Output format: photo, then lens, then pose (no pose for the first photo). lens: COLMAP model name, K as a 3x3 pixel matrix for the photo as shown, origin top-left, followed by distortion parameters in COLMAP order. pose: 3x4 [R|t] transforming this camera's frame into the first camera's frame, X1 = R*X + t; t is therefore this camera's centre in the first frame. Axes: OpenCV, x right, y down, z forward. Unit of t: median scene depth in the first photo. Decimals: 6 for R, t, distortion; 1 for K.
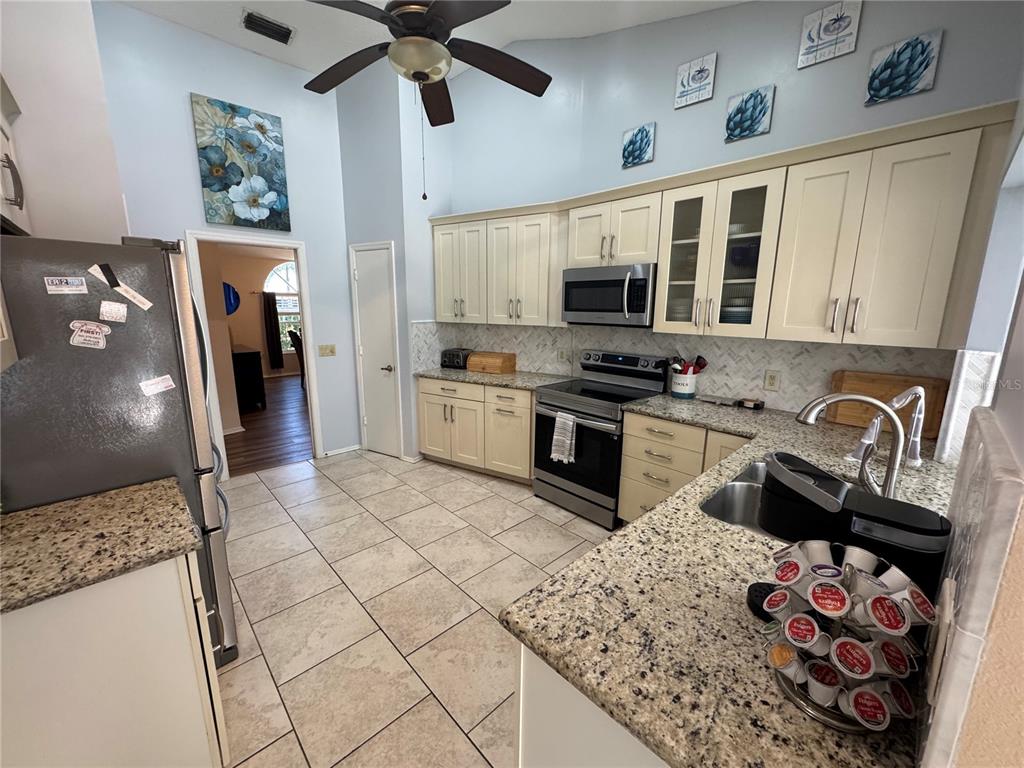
lens RADIAL K [[408.3, 0, 511.8], [0, 408.3, 383.8], [0, 0, 1]] dist [-0.000861, 0.000055]
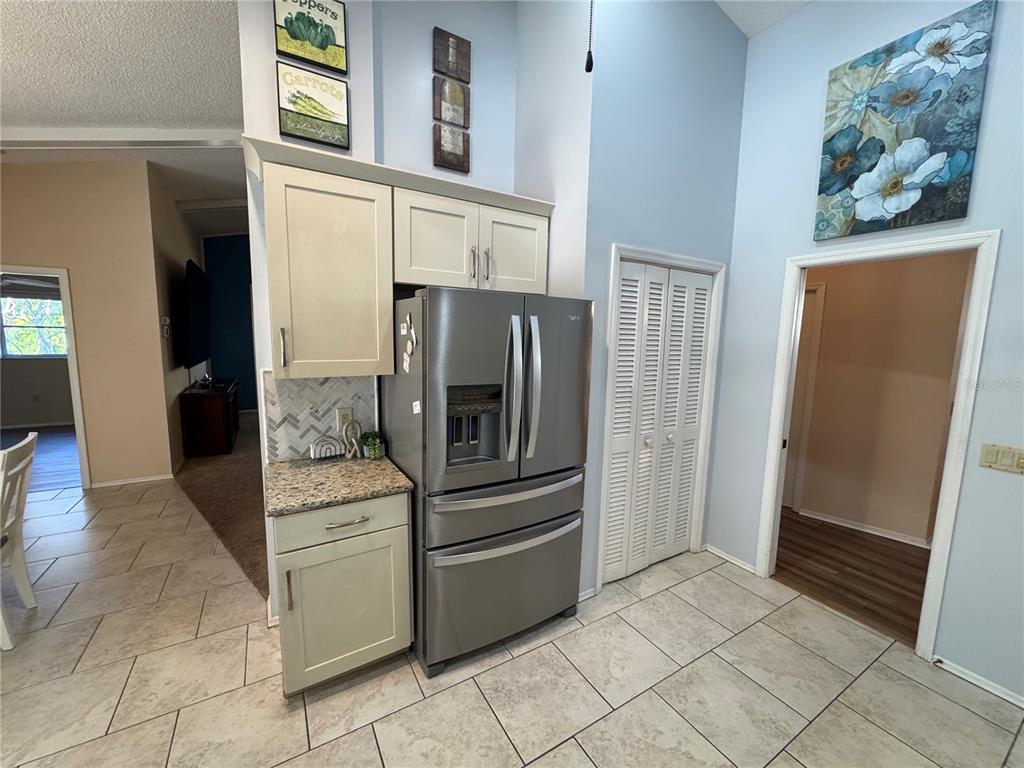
lens RADIAL K [[408.3, 0, 513.2], [0, 408.3, 383.1], [0, 0, 1]] dist [-0.000861, 0.000055]
pose [[-0.219444, 0.104676, -0.969993, 0.112341], [-0.212233, 0.965297, 0.152183, -0.139373], [0.952261, 0.239260, -0.189613, 0.658724]]
